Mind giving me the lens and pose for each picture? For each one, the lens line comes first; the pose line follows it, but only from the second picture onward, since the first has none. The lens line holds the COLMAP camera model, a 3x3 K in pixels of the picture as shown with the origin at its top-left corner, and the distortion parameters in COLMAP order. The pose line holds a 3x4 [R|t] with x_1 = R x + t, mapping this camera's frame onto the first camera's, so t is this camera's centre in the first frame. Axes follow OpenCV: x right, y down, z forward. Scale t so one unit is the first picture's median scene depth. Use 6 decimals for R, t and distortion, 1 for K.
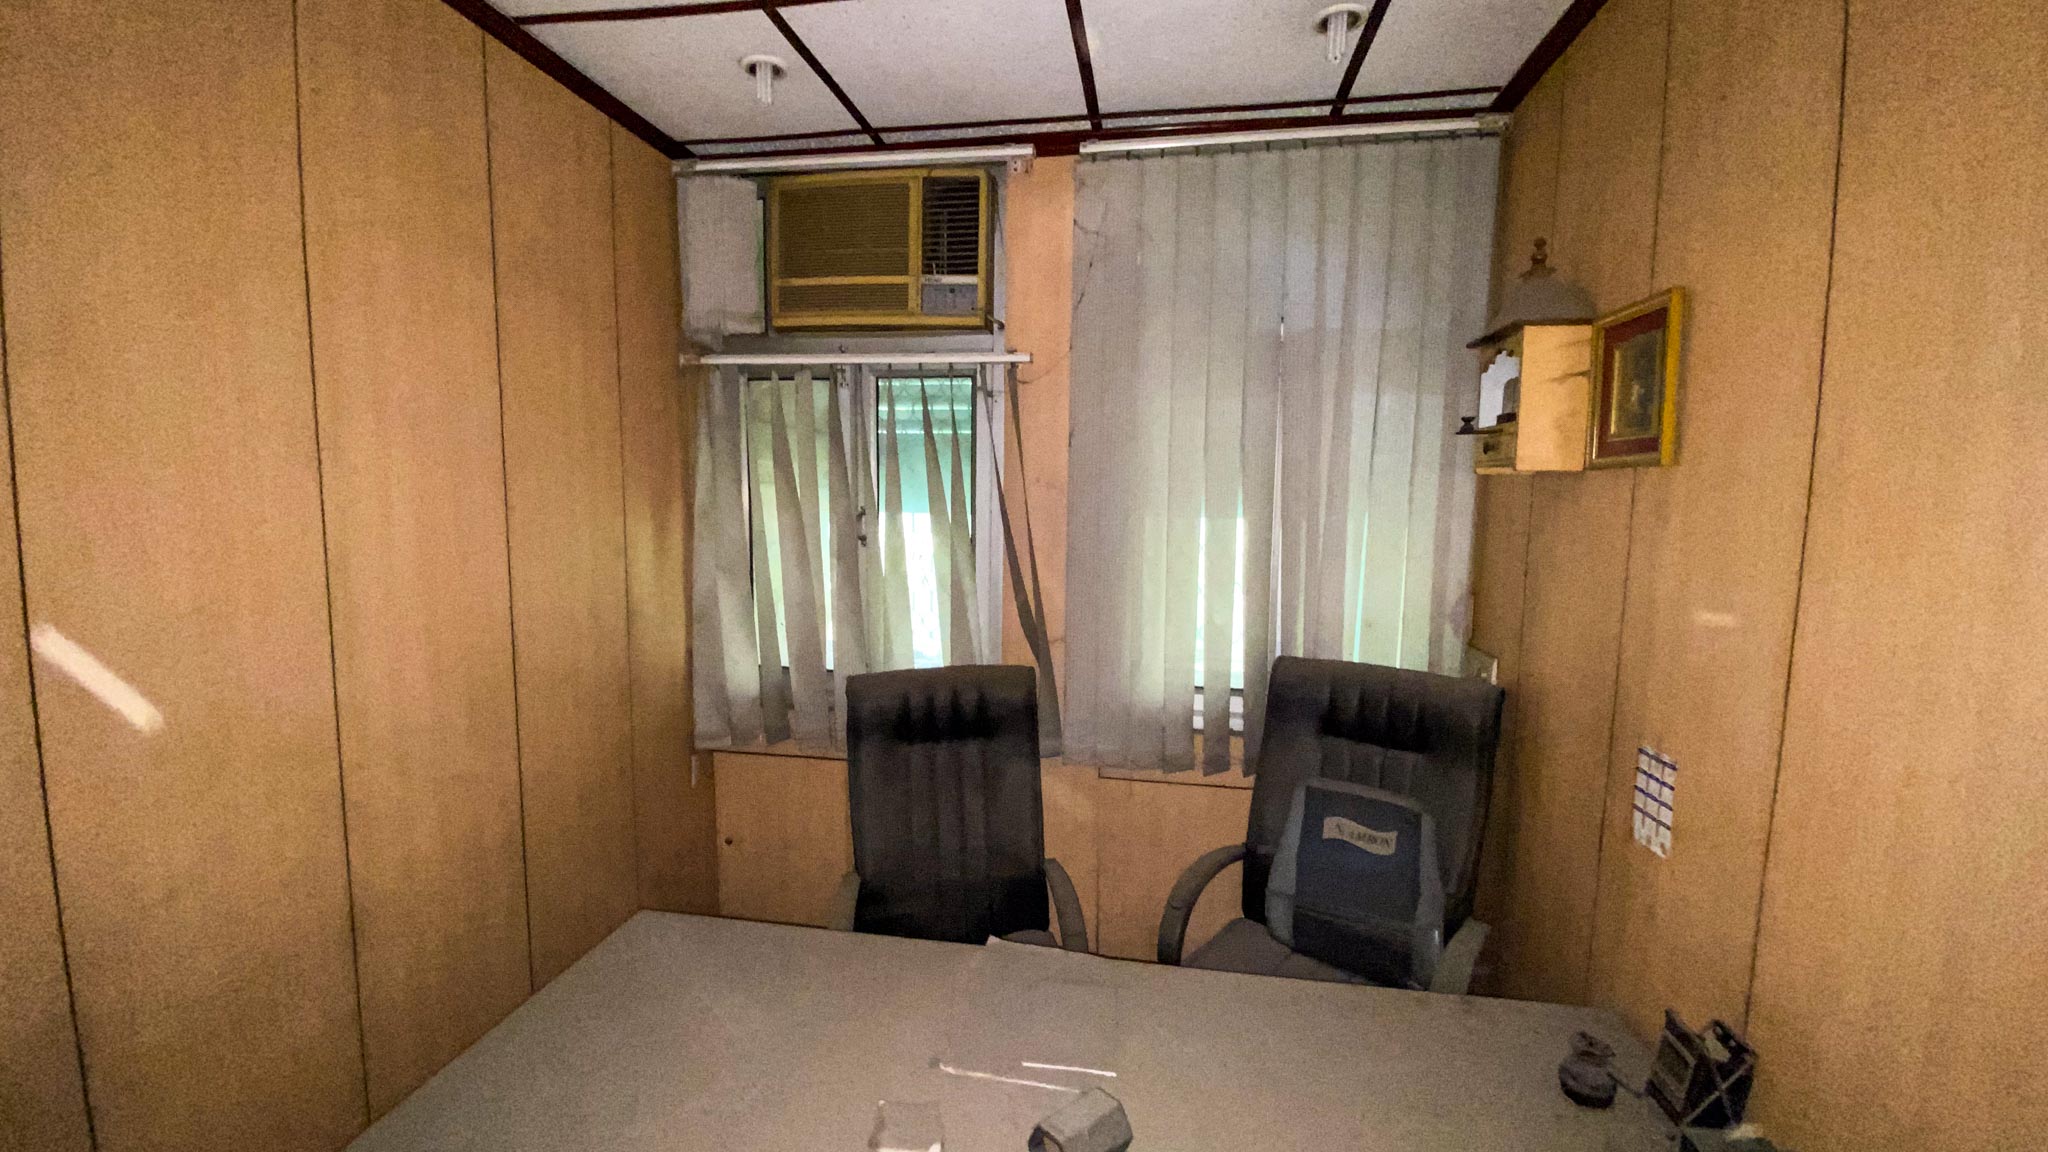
lens RADIAL K [[824.3, 0, 1024.1], [0, 824.3, 580.7], [0, 0, 1]] dist [0.020116, -0.018502]
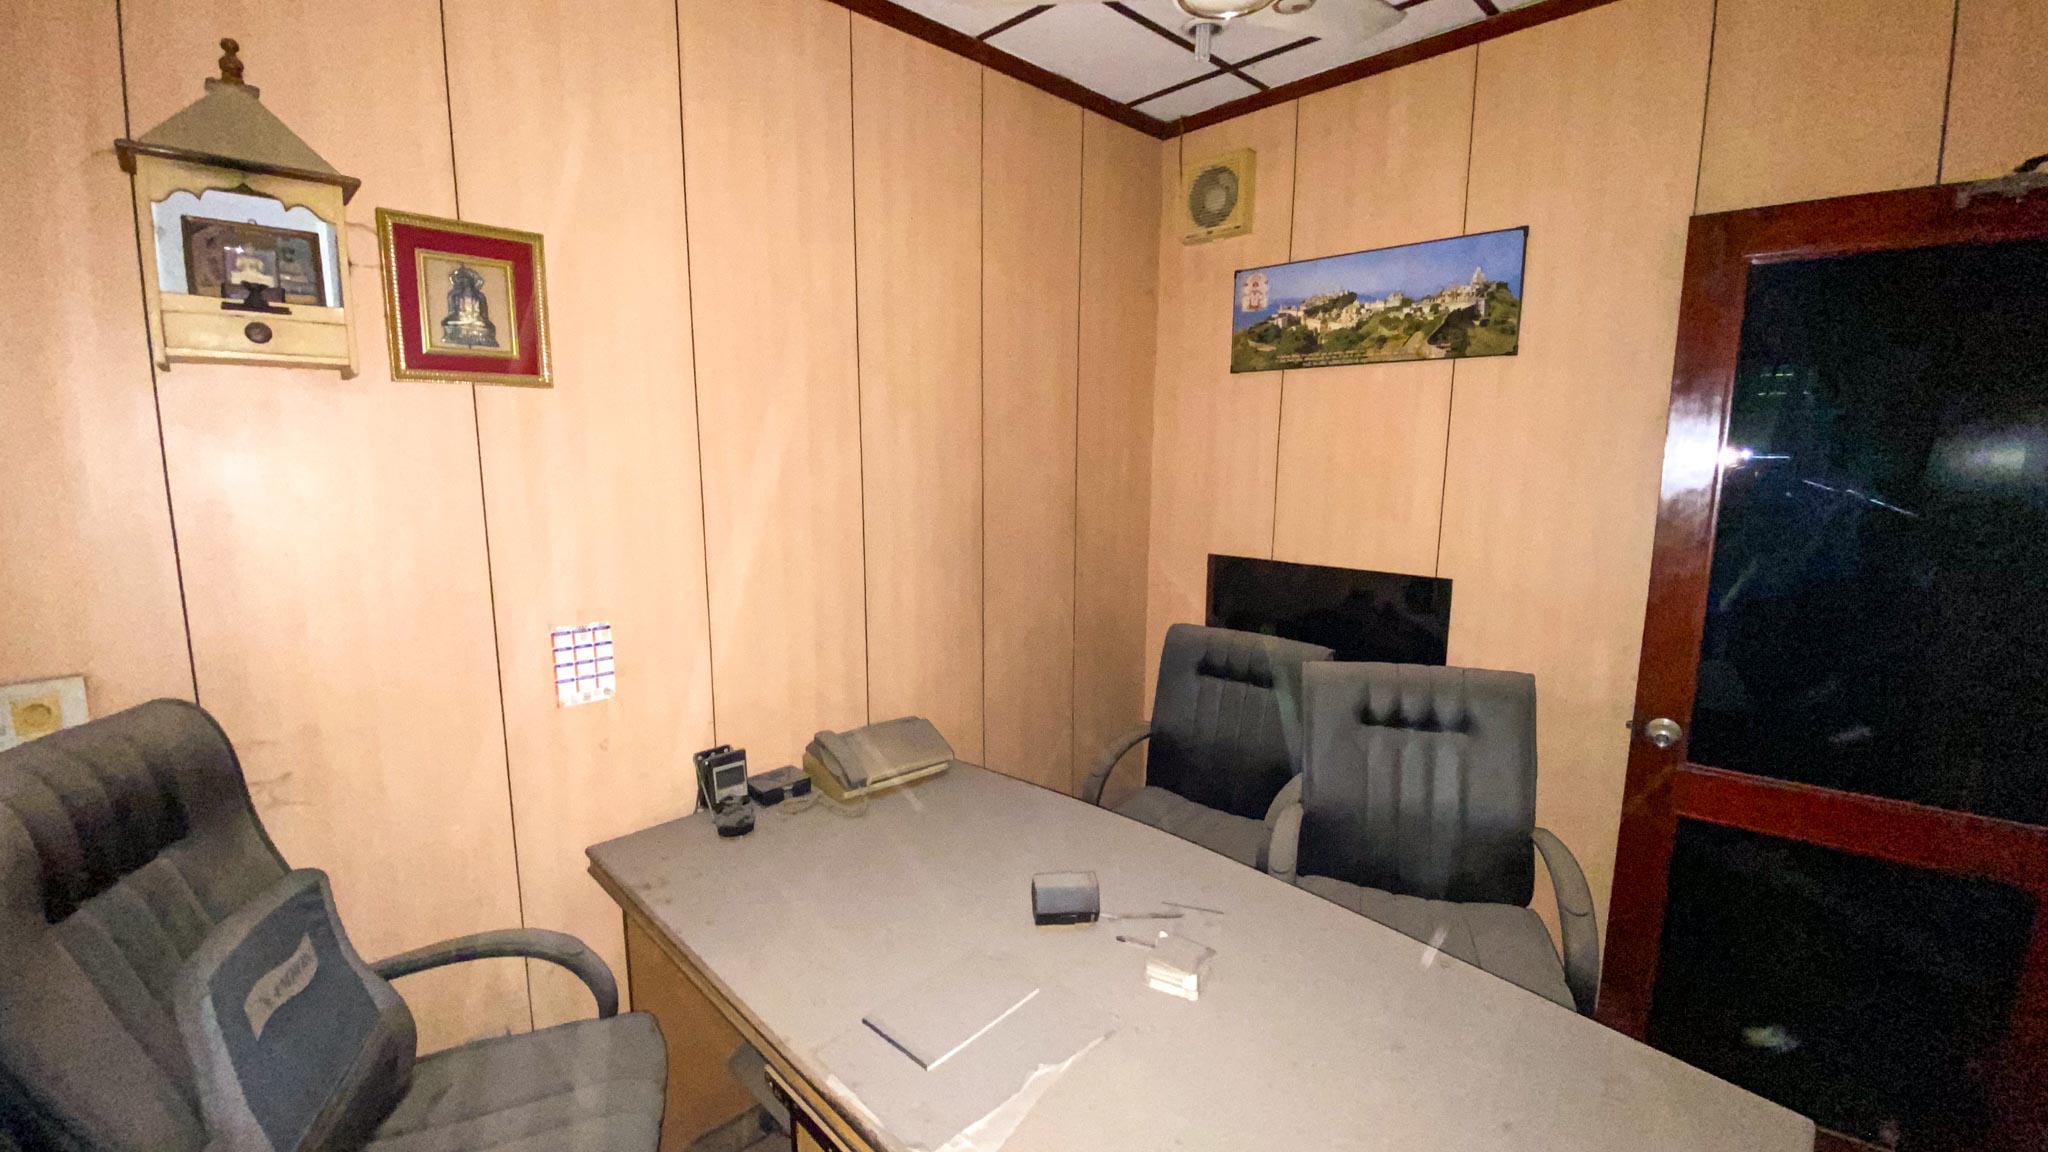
lens RADIAL K [[820.7, 0, 1025.7], [0, 820.7, 583.0], [0, 0, 1]] dist [-0.023501, -0.004028]
pose [[-0.823140, -0.098239, 0.559275, -0.451422], [0.042654, 0.971441, 0.233416, -0.108686], [-0.566234, 0.215989, -0.795442, 1.565116]]
